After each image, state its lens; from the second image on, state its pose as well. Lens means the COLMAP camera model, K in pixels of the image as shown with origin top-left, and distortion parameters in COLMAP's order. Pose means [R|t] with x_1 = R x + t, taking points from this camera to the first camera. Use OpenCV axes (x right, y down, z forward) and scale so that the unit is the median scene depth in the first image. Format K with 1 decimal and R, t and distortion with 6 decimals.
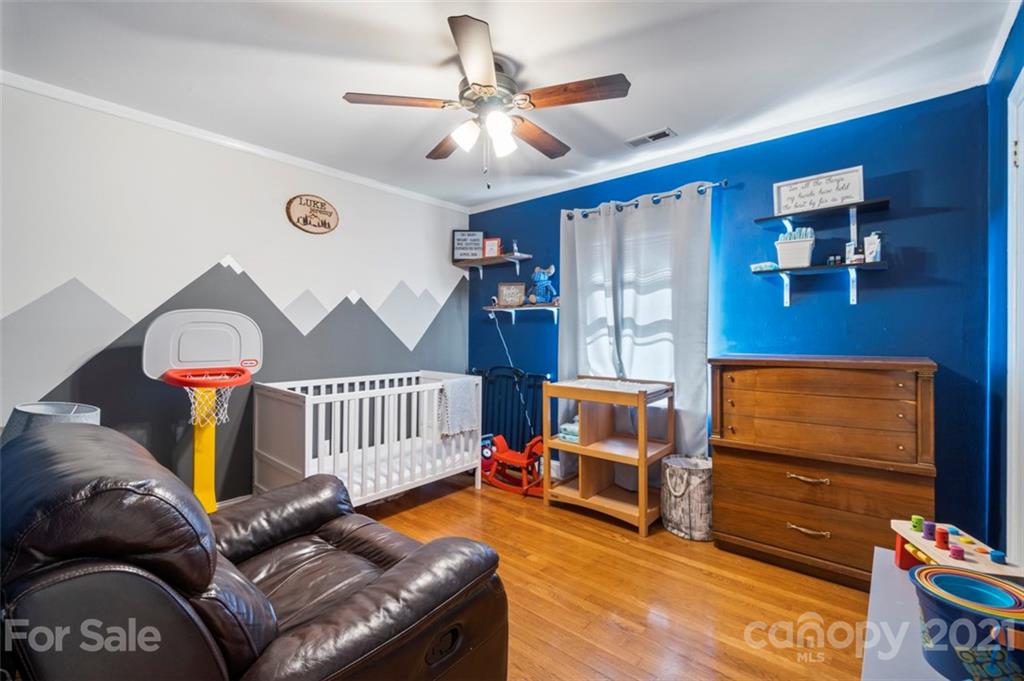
lens RADIAL K [[443.2, 0, 512.0], [0, 443.2, 340.5], [0, 0, 1]] dist [-0.001101, -0.000213]
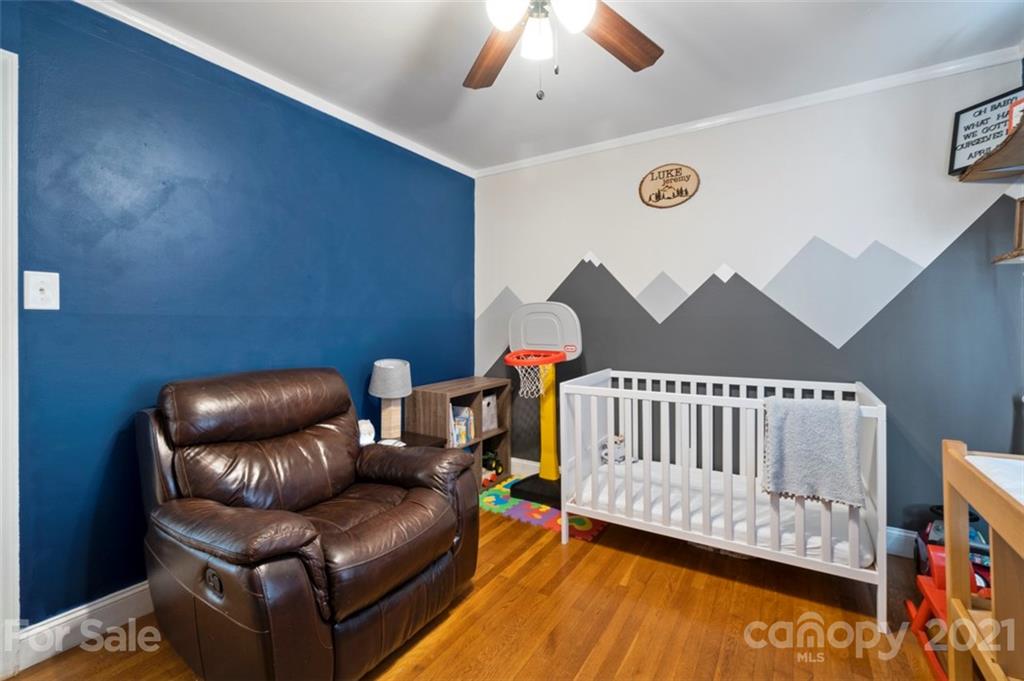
lens RADIAL K [[460.0, 0, 476.5], [0, 460.0, 322.4], [0, 0, 1]] dist [0.000559, -0.000052]
pose [[0.111636, -0.004114, -0.993741, 0.420888], [-0.009917, 0.999937, -0.005254, -0.004585], [0.993700, 0.010442, 0.111589, 0.527145]]
